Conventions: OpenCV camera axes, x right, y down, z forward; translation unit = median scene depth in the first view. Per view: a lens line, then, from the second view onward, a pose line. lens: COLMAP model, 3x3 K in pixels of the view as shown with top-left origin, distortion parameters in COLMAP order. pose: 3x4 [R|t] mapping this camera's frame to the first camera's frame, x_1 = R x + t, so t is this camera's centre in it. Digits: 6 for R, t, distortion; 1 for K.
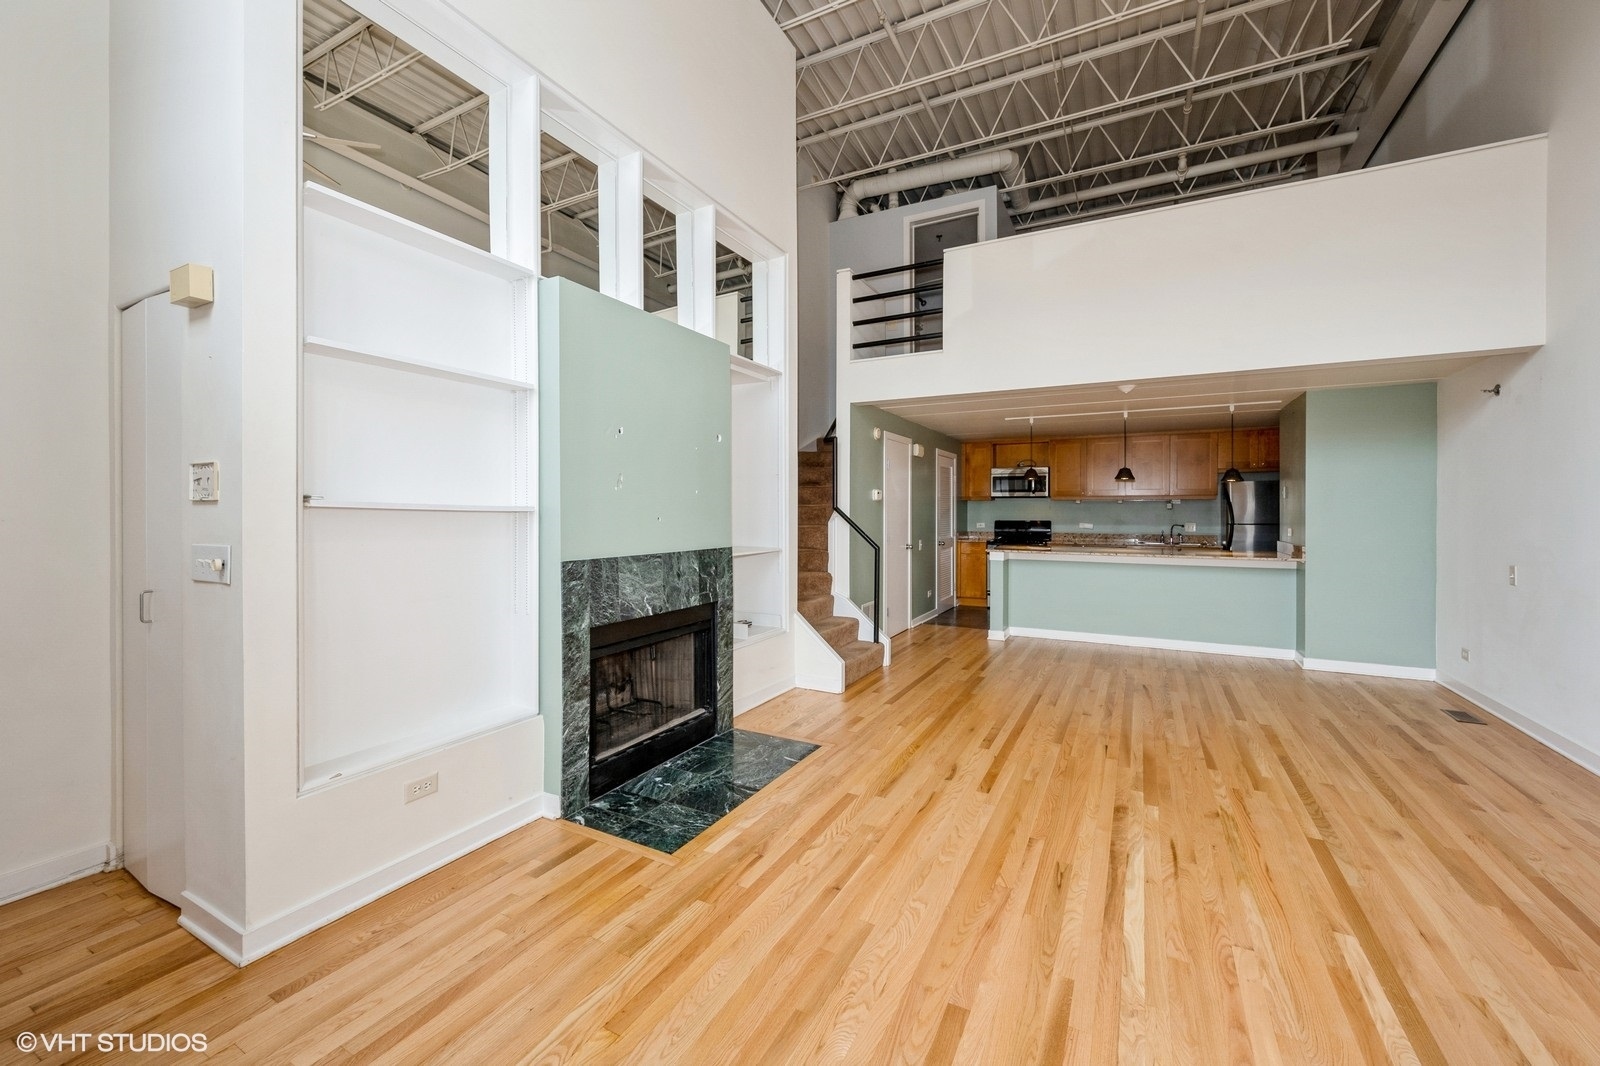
lens RADIAL K [[638.2, 0, 801.5], [0, 638.2, 512.0], [0, 0, 1]] dist [0.000326, 0.000090]
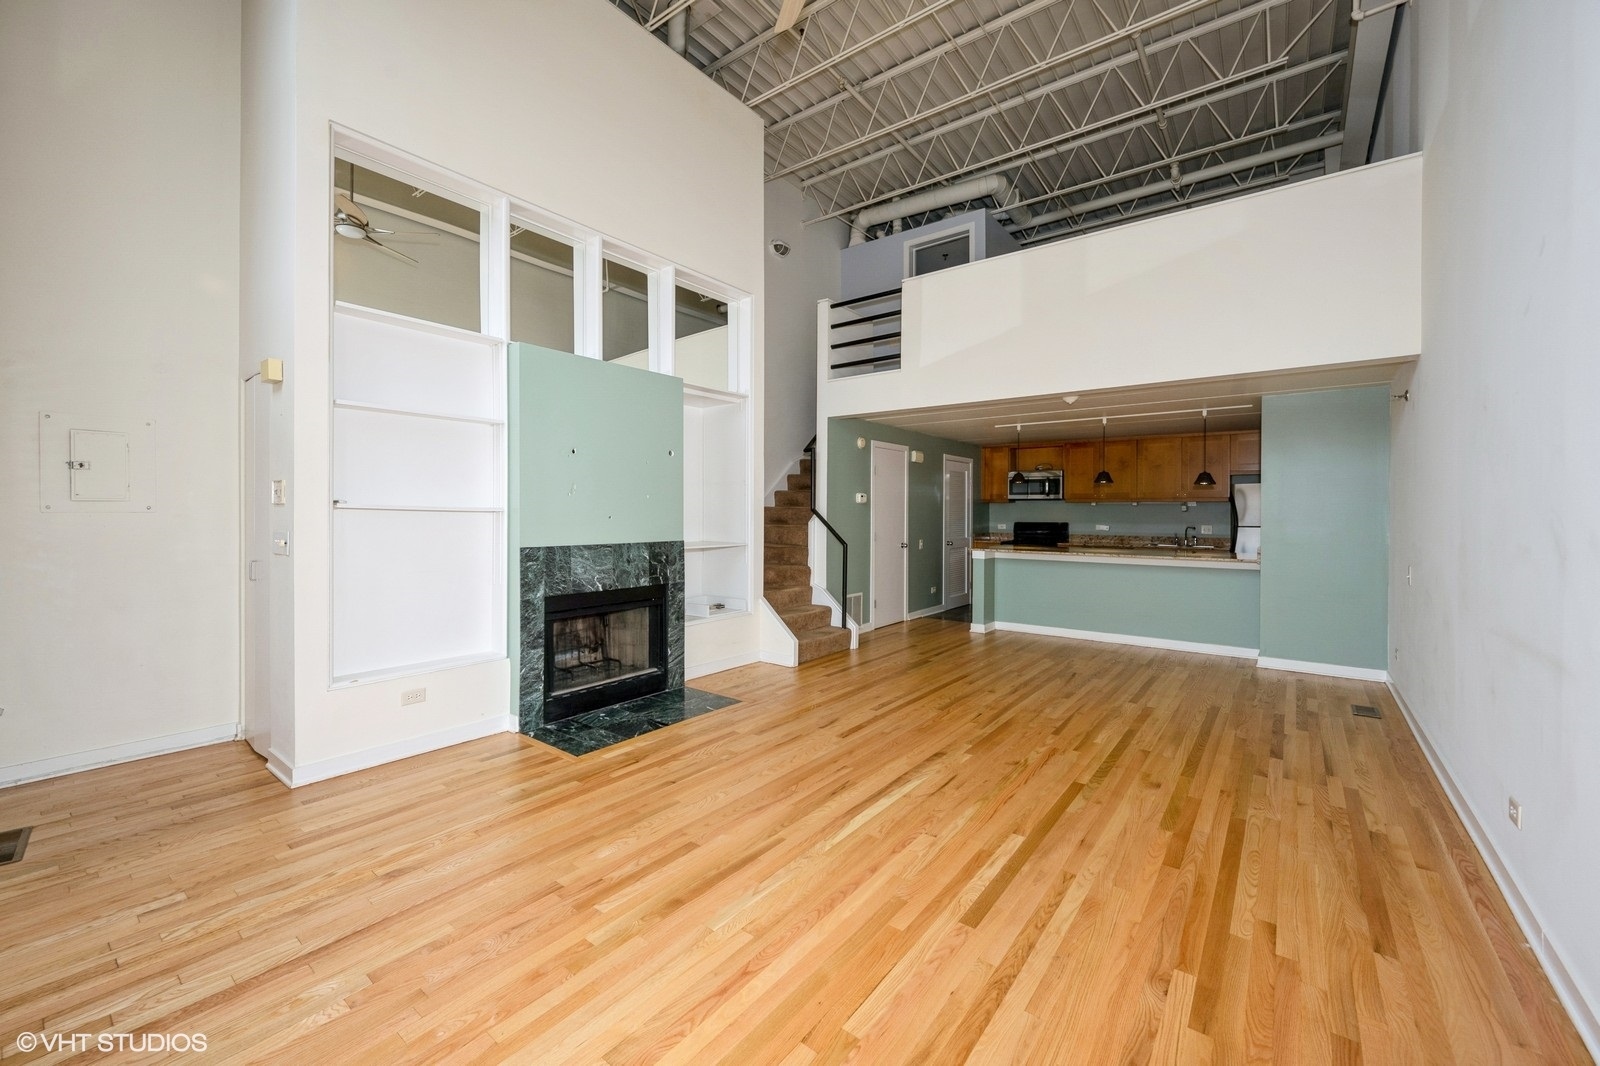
lens RADIAL K [[638.2, 0, 800.5], [0, 638.2, 513.1], [0, 0, 1]] dist [0.000326, 0.000090]
pose [[0.986011, 0.002420, -0.166662, 0.332071], [-0.002637, 0.999996, -0.001084, 0.001902], [0.166659, 0.001508, 0.986014, -0.194502]]
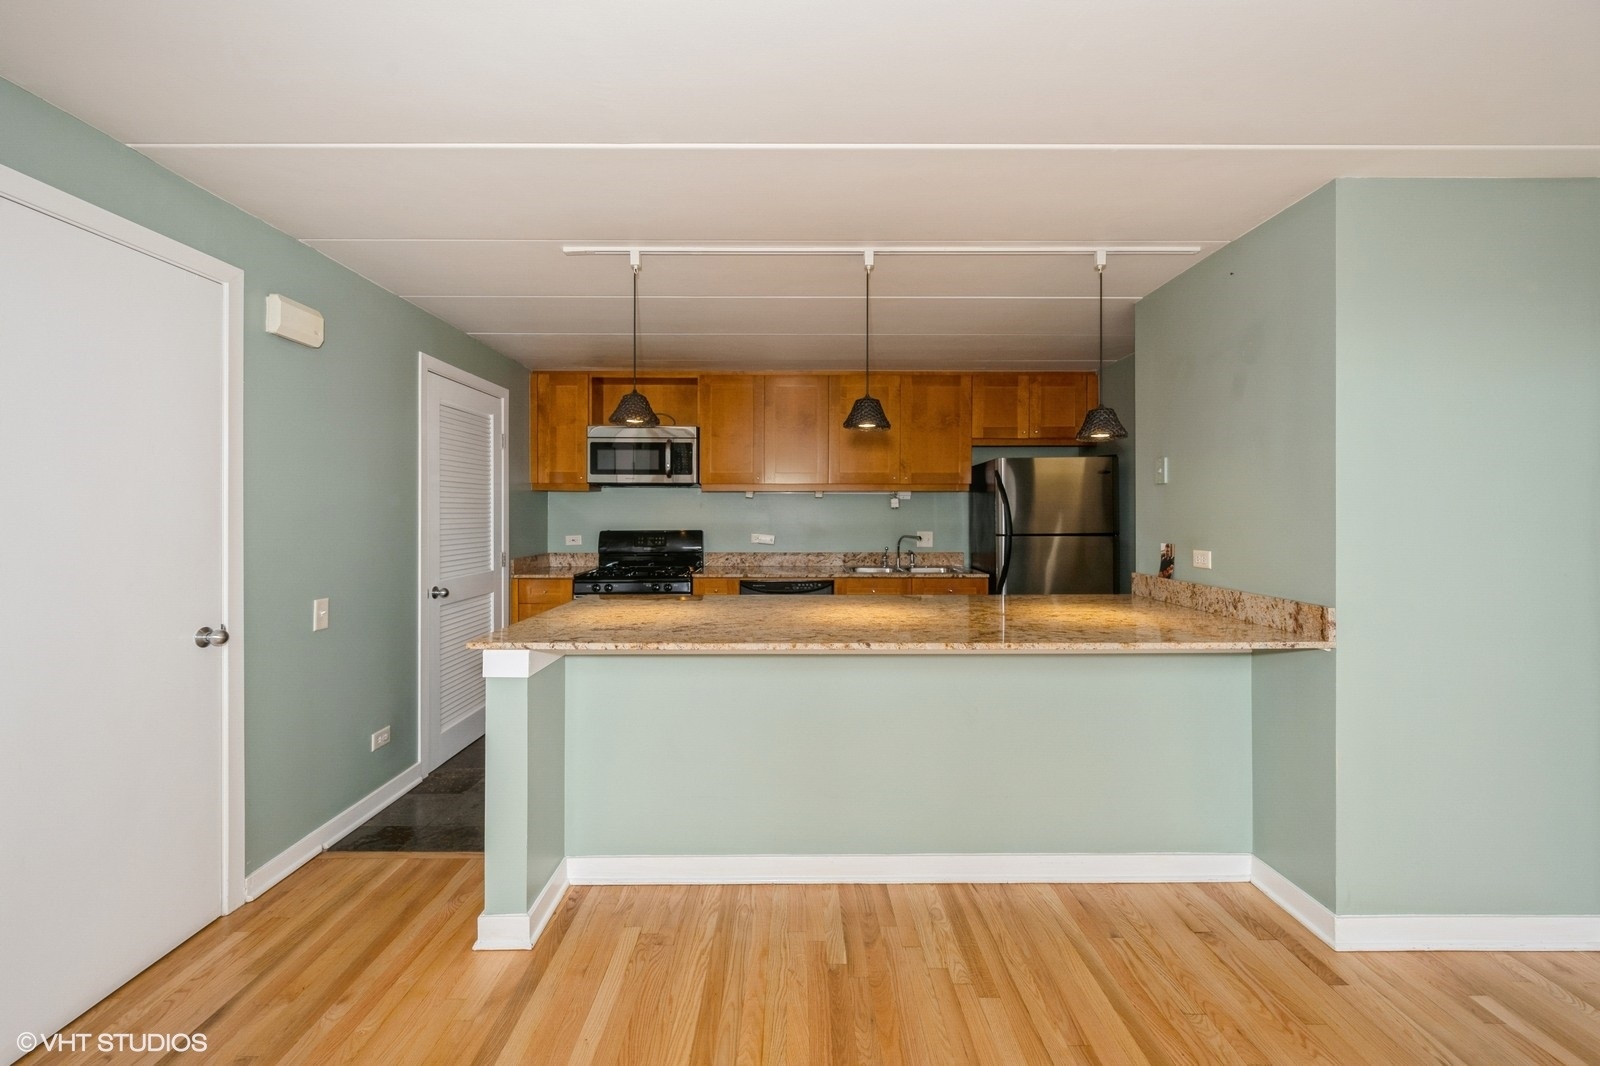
lens RADIAL K [[638.2, 0, 797.4], [0, 638.2, 506.0], [0, 0, 1]] dist [0.000326, 0.000090]
pose [[0.880630, 0.004434, 0.473785, 0.498155], [0.001625, 0.999922, -0.012380, 0.000848], [-0.473803, 0.011672, 0.880554, 1.180565]]
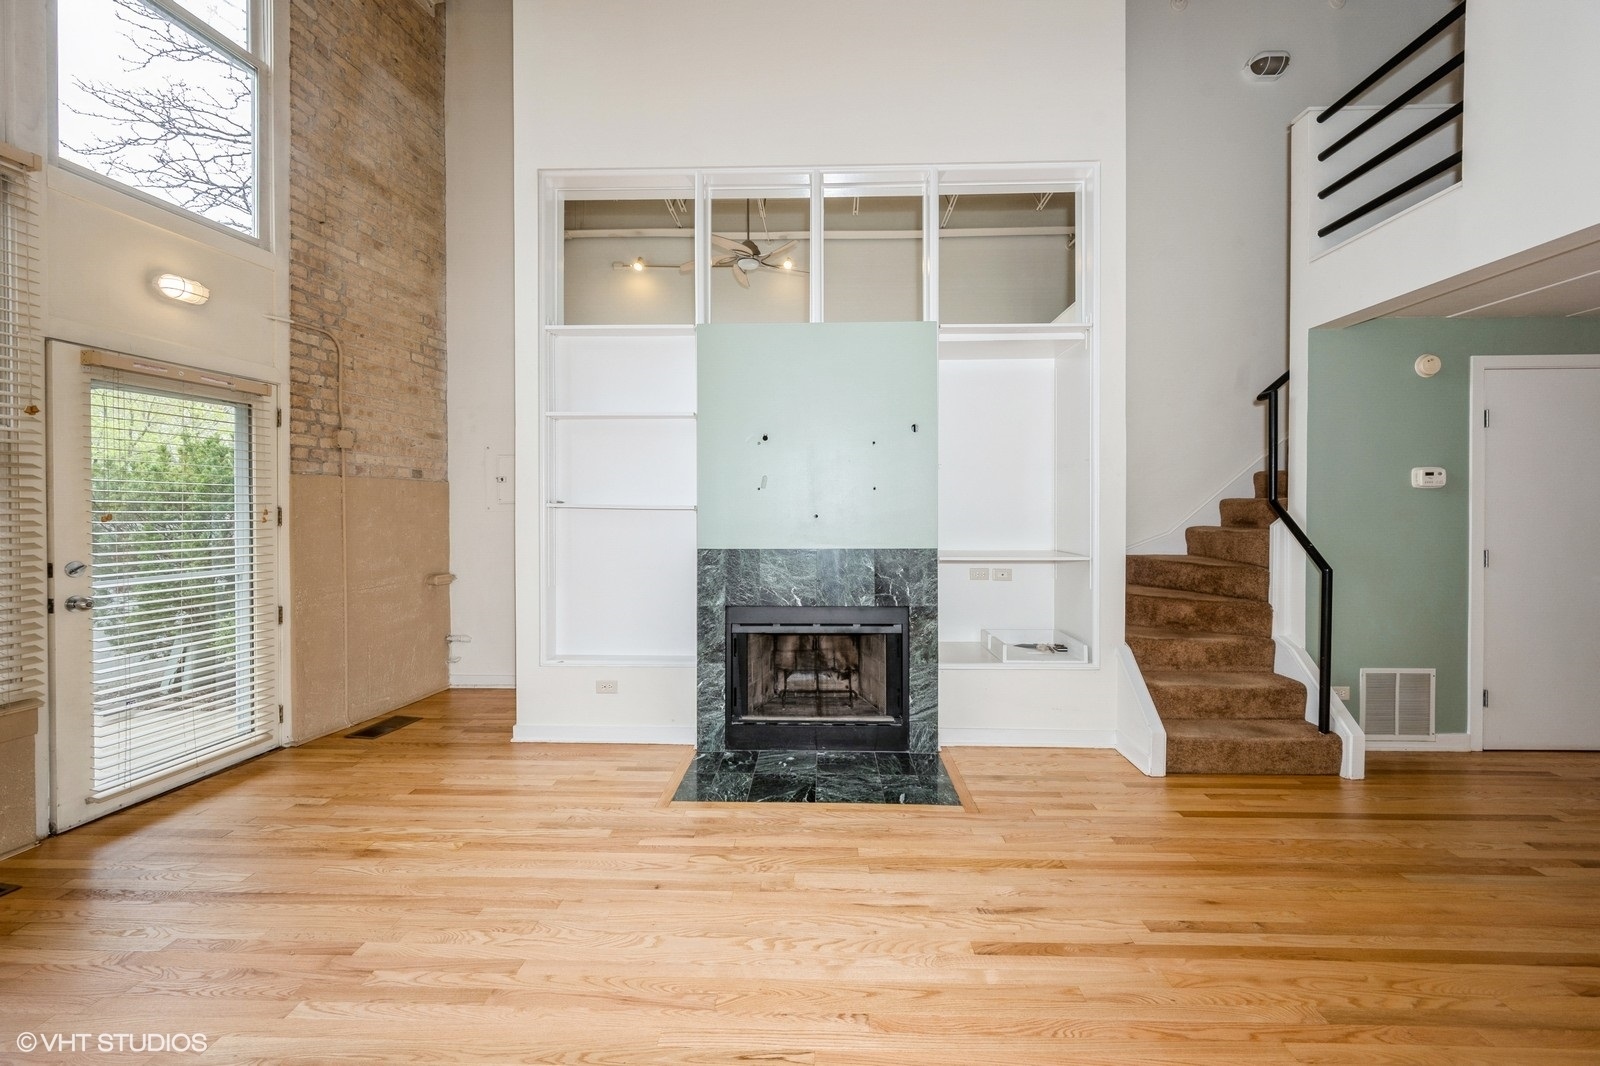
lens RADIAL K [[638.2, 0, 802.3], [0, 638.2, 514.9], [0, 0, 1]] dist [0.000326, 0.000090]
pose [[0.443474, 0.003722, -0.896280, 0.620750], [0.002015, 0.999985, 0.005149, 0.002874], [0.896285, -0.004089, 0.443460, 0.453386]]
